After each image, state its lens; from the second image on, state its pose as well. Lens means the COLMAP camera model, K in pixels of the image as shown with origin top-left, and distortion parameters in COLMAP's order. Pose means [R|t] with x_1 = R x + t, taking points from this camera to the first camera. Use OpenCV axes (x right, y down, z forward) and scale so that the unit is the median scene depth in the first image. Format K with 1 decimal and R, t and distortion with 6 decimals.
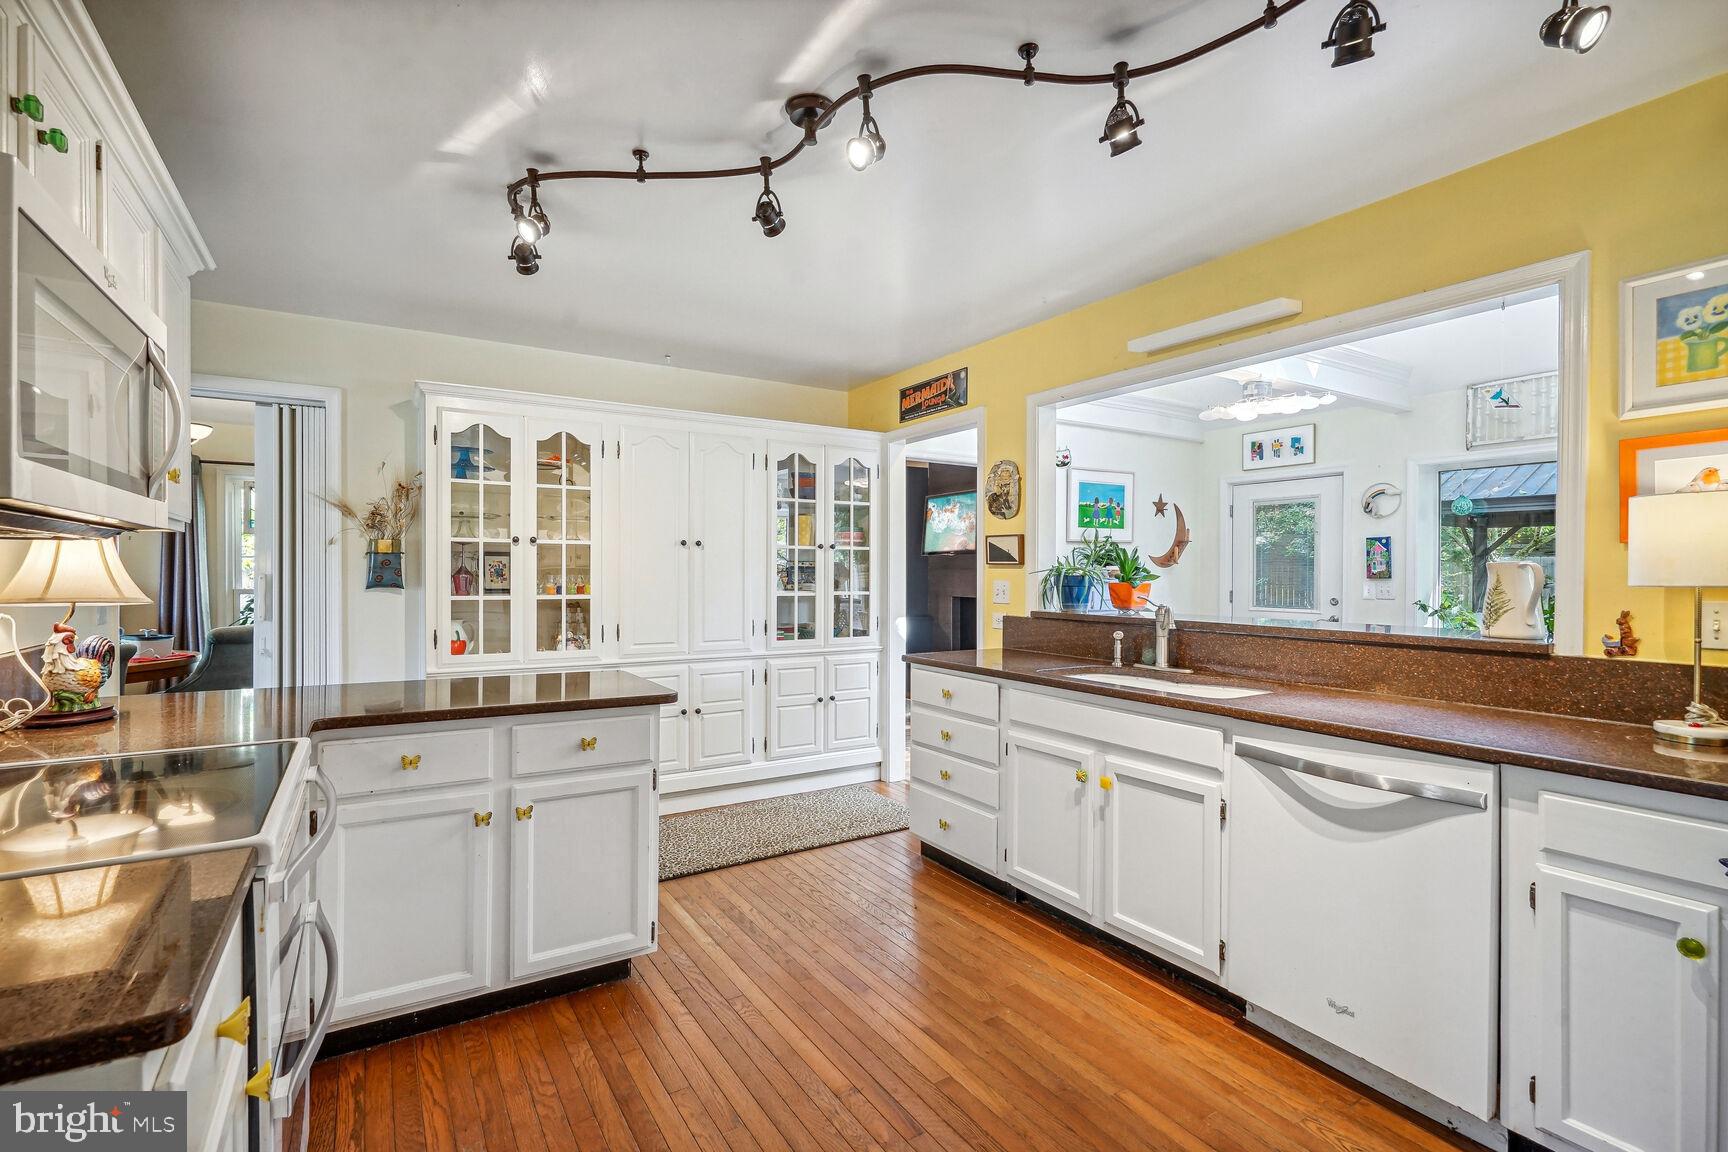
lens RADIAL K [[797.1, 0, 847.7], [0, 797.1, 580.6], [0, 0, 1]] dist [-0.020098, 0.002528]
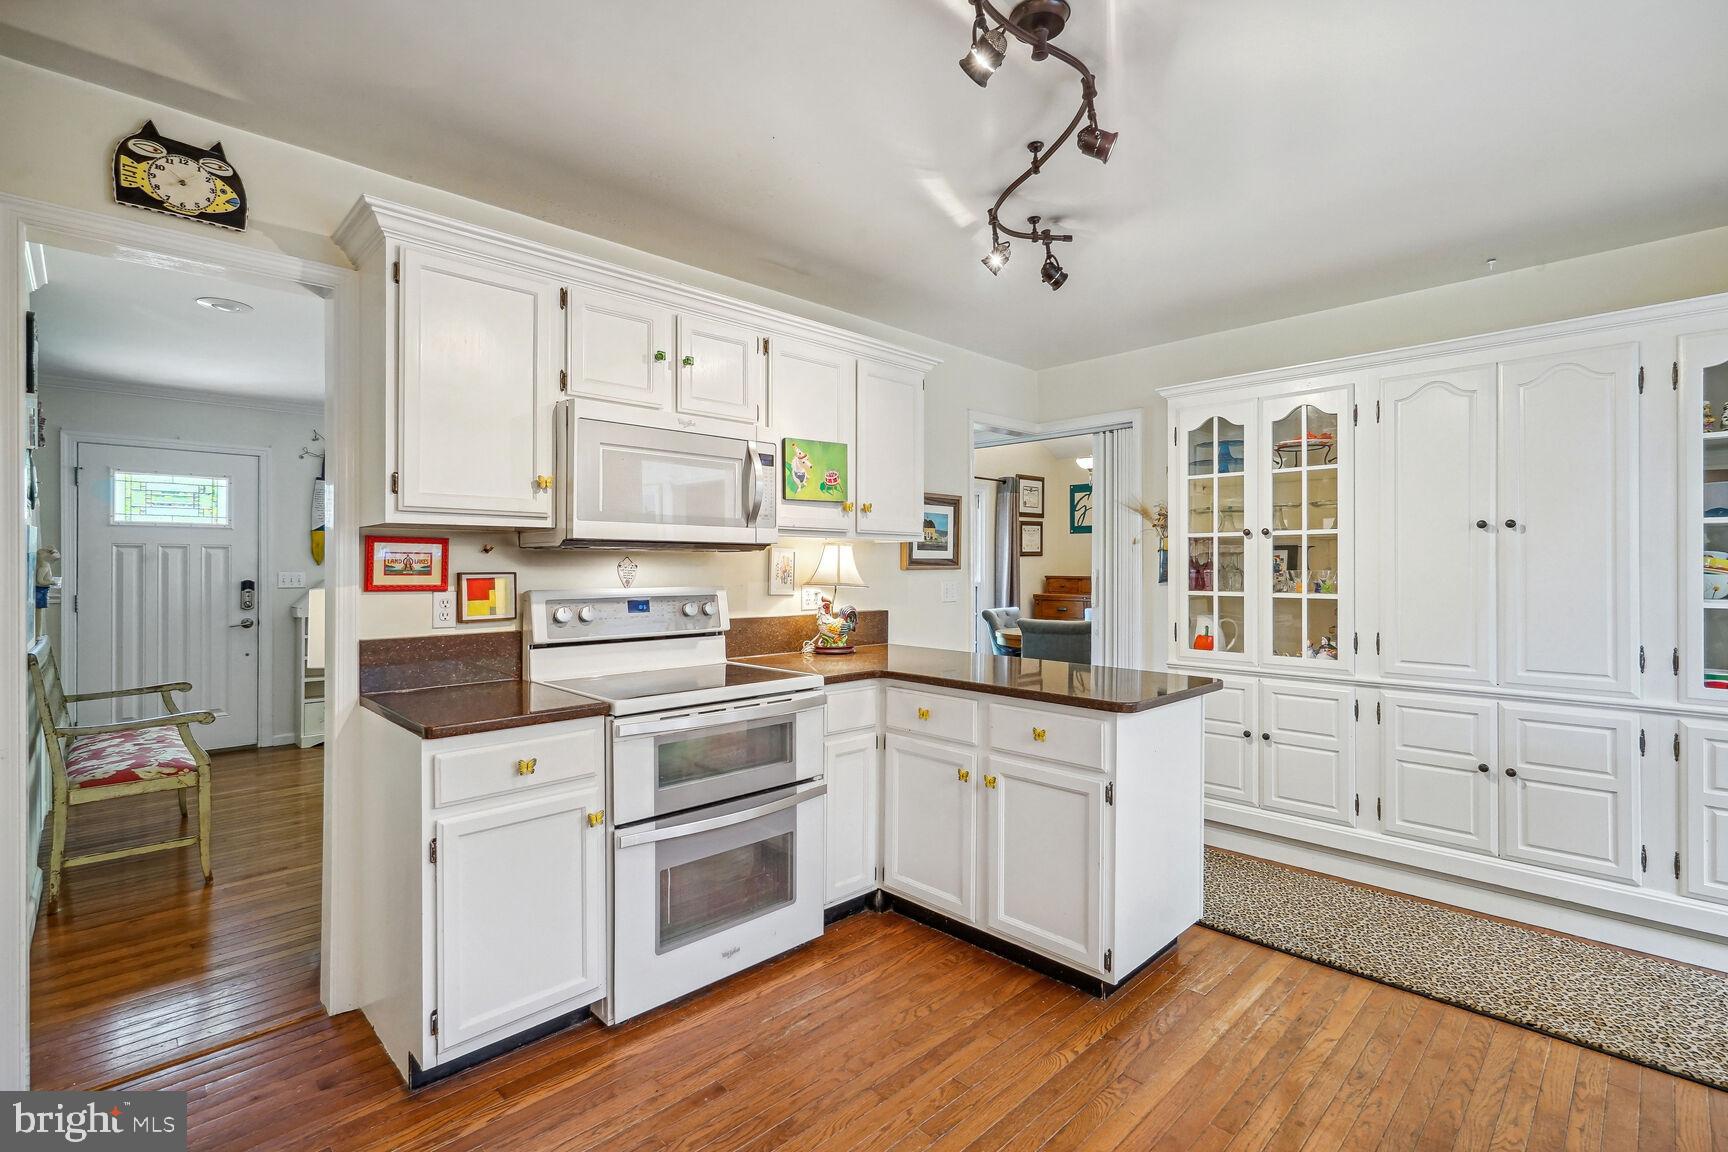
lens RADIAL K [[797.1, 0, 849.5], [0, 797.1, 562.7], [0, 0, 1]] dist [-0.020098, 0.002528]
pose [[0.181796, -0.008293, -0.983301, 0.425676], [-0.008029, 0.999919, -0.009917, -0.003263], [0.983303, 0.009698, 0.181715, 0.379600]]
